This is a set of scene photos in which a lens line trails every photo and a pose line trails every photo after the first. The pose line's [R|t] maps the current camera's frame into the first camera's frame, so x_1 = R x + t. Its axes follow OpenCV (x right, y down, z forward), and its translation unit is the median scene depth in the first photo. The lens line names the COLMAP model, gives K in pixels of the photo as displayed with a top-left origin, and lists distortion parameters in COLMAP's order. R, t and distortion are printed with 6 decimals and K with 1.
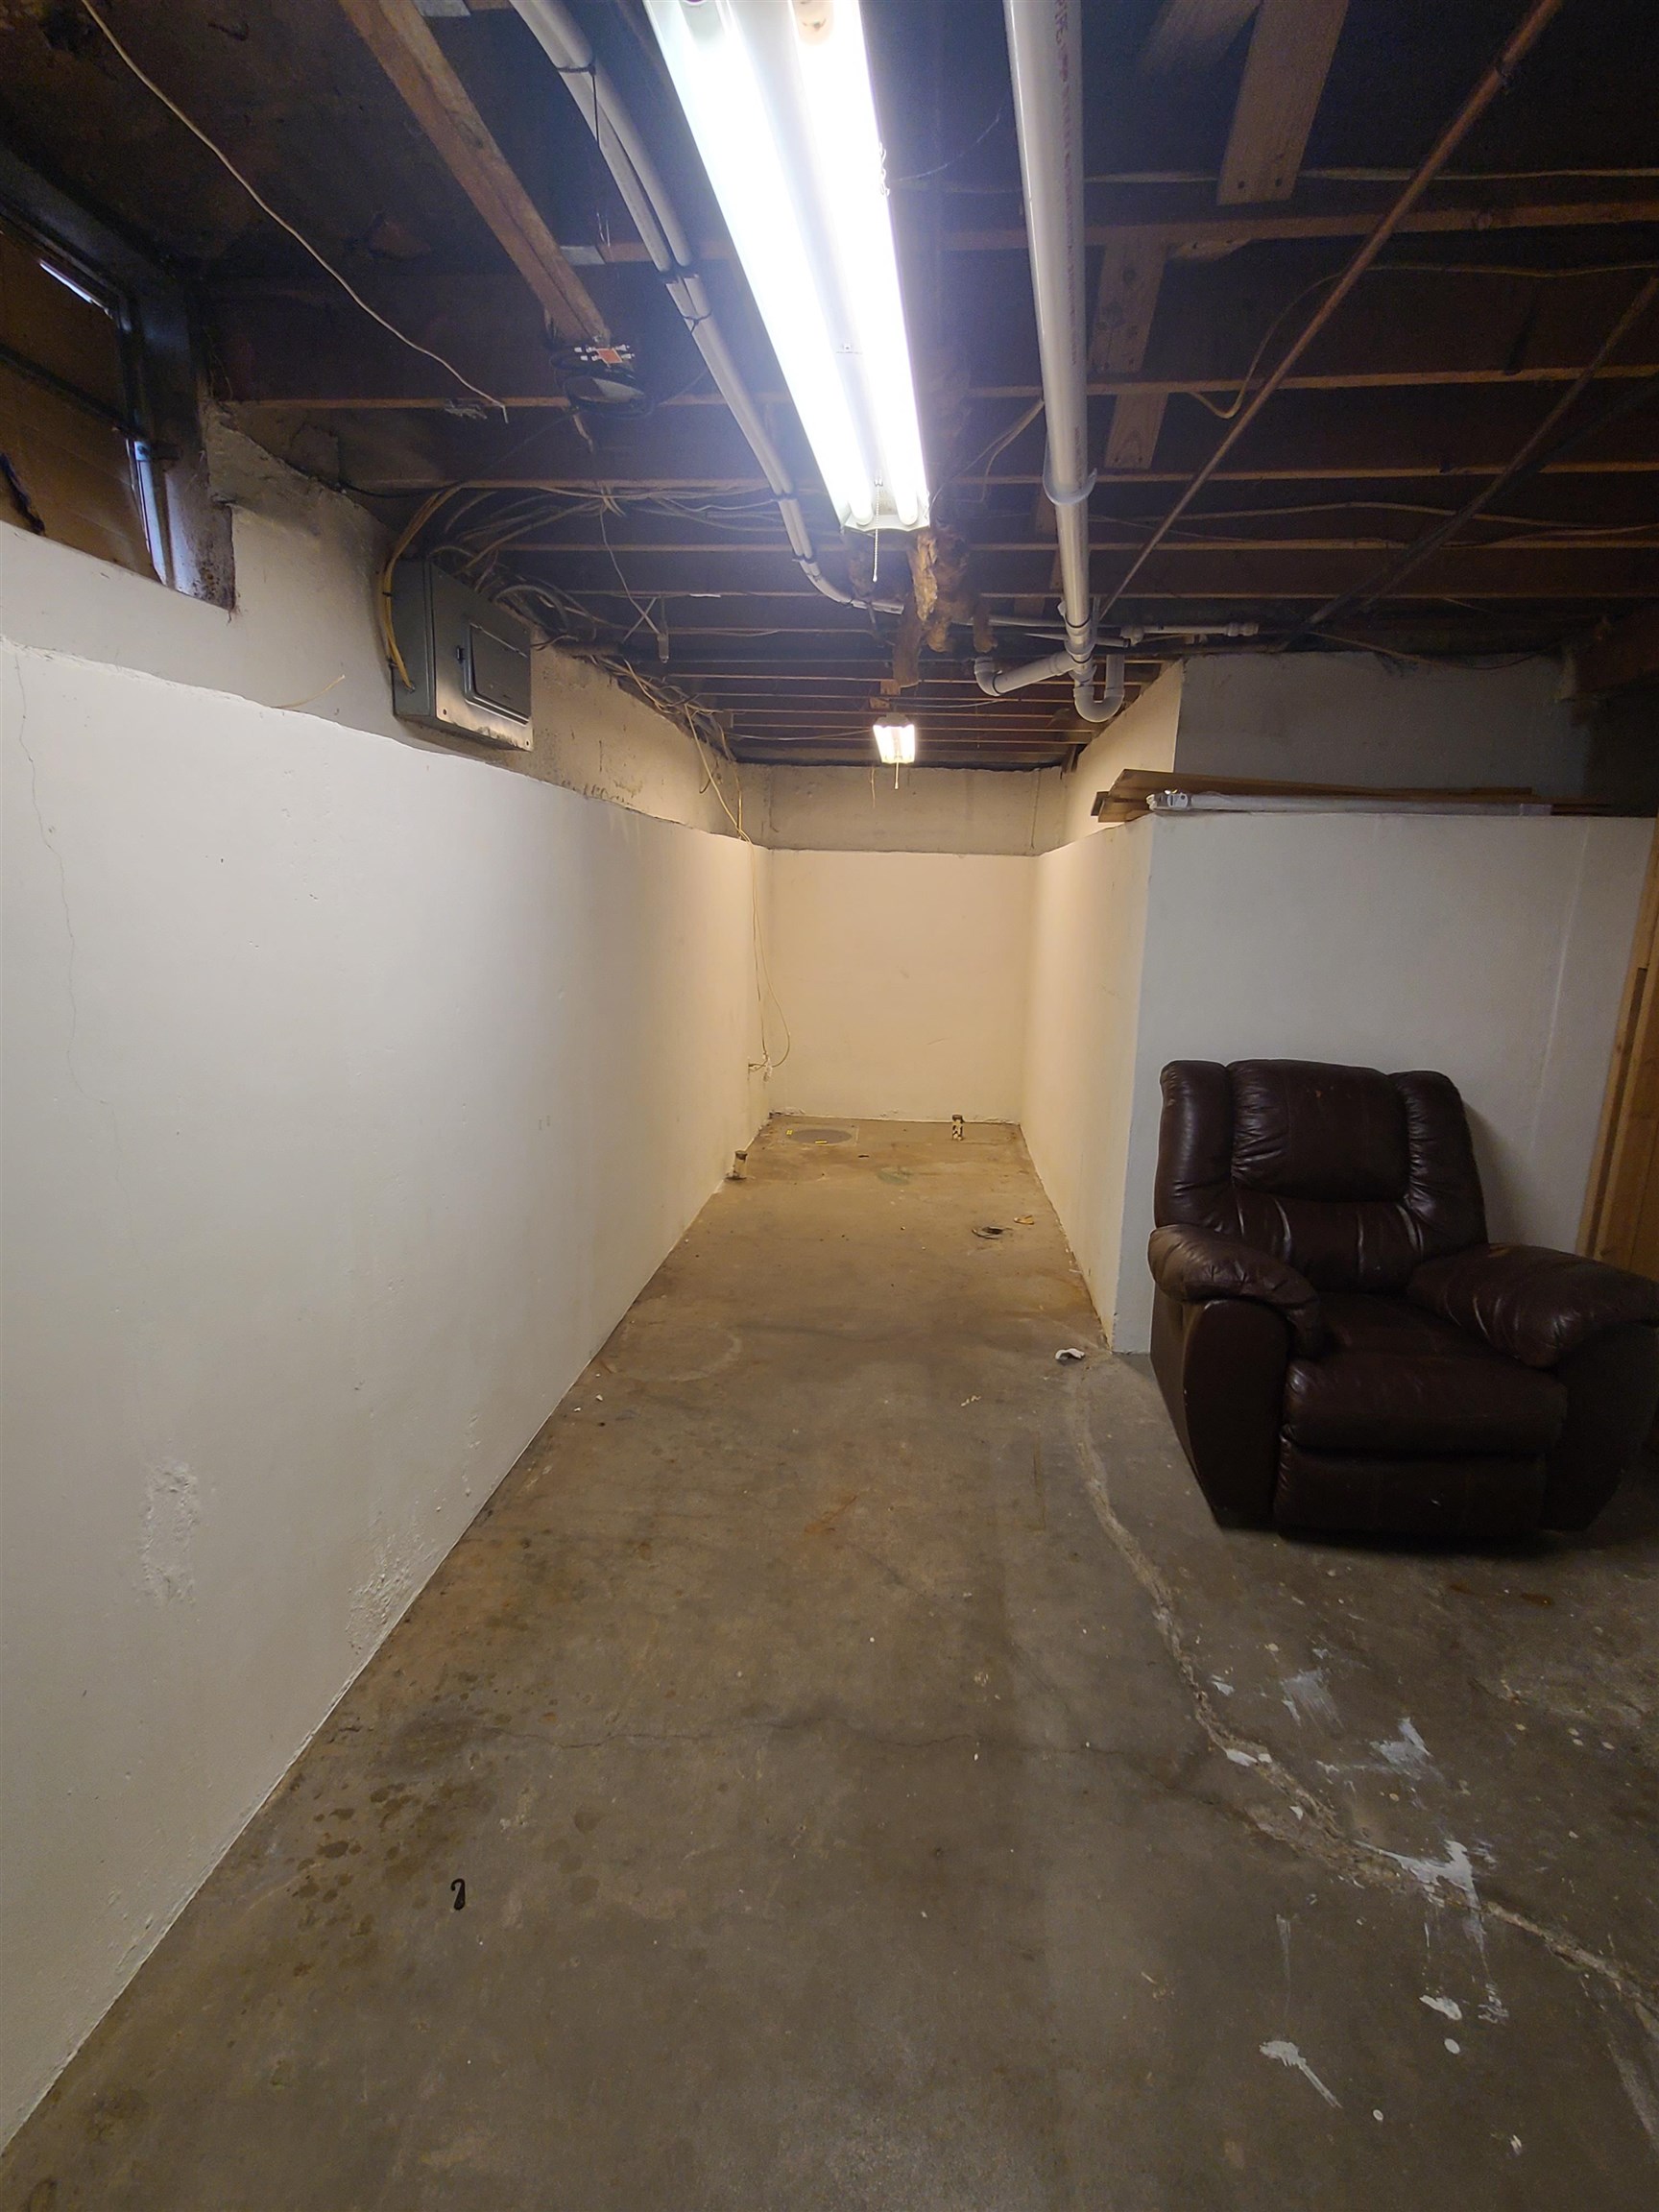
lens RADIAL K [[959.5, 0, 845.7], [0, 959.5, 1095.3], [0, 0, 1]] dist [0.000107, 0.000222]
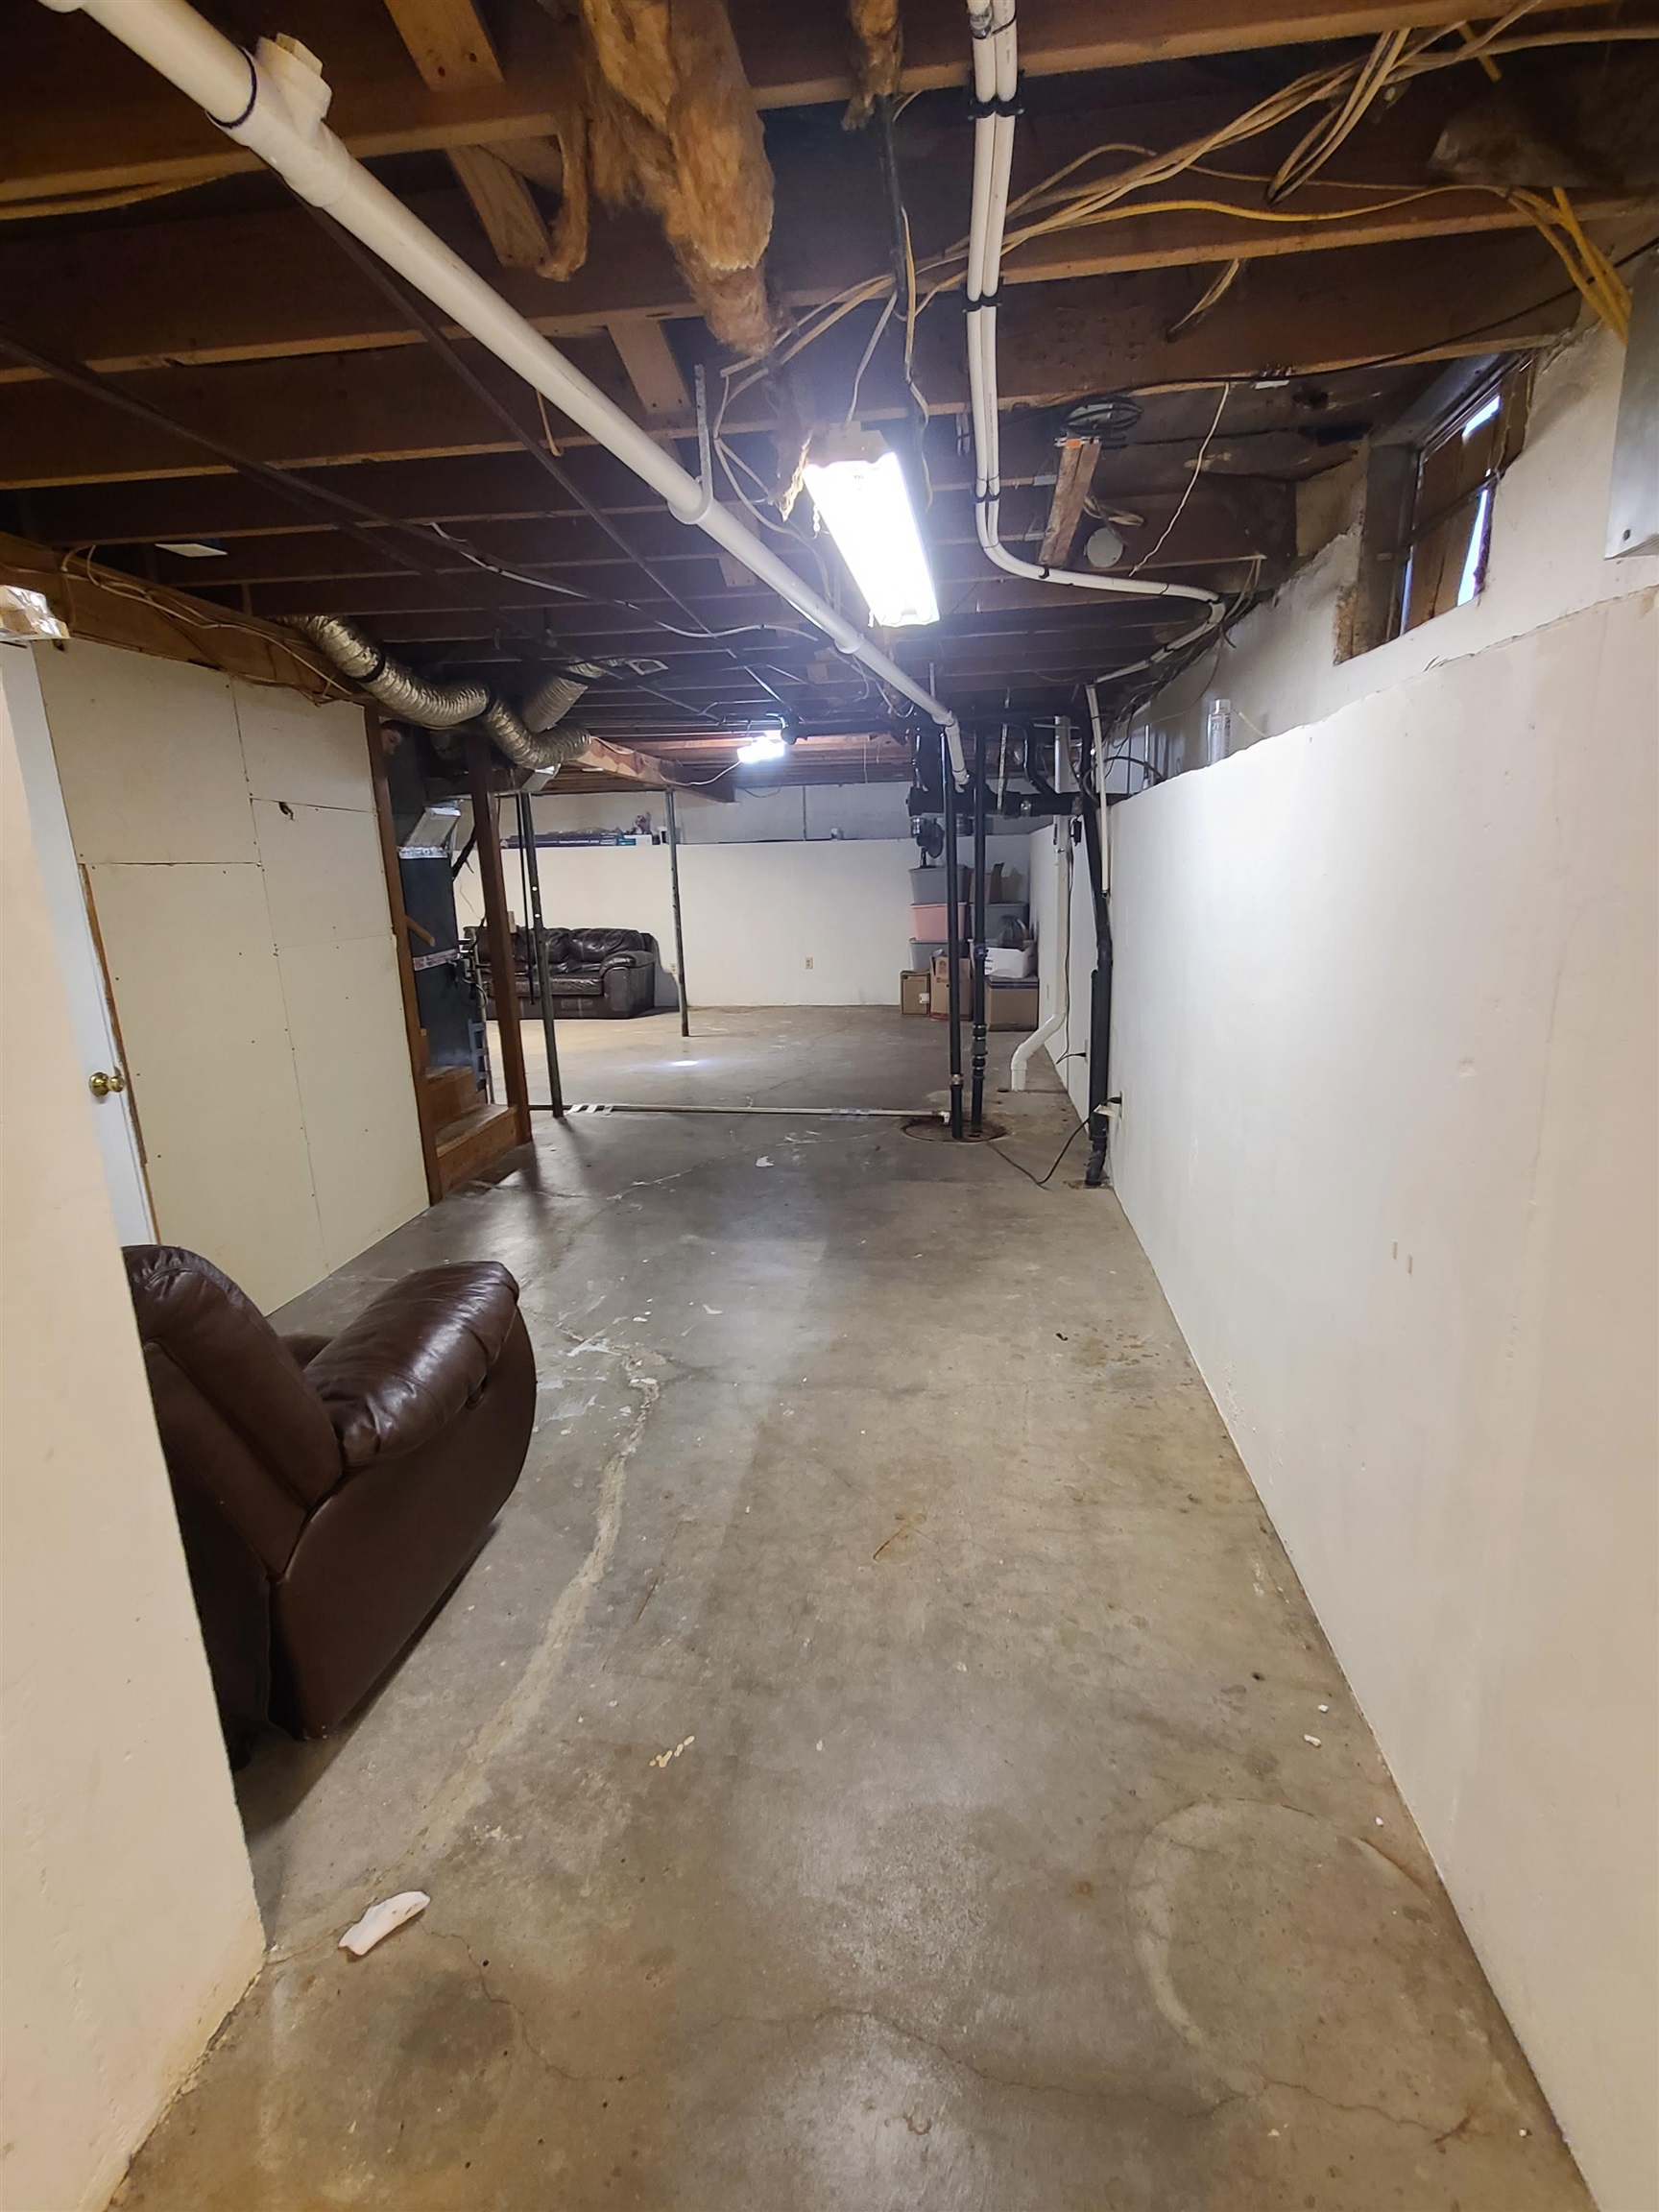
lens RADIAL K [[959.5, 0, 847.8], [0, 959.5, 1105.7], [0, 0, 1]] dist [0.000107, 0.000222]
pose [[-0.999717, -0.001425, 0.023729, 0.017628], [0.009078, 0.899667, 0.436482, -0.424428], [-0.021970, 0.436574, -0.899400, 2.016876]]
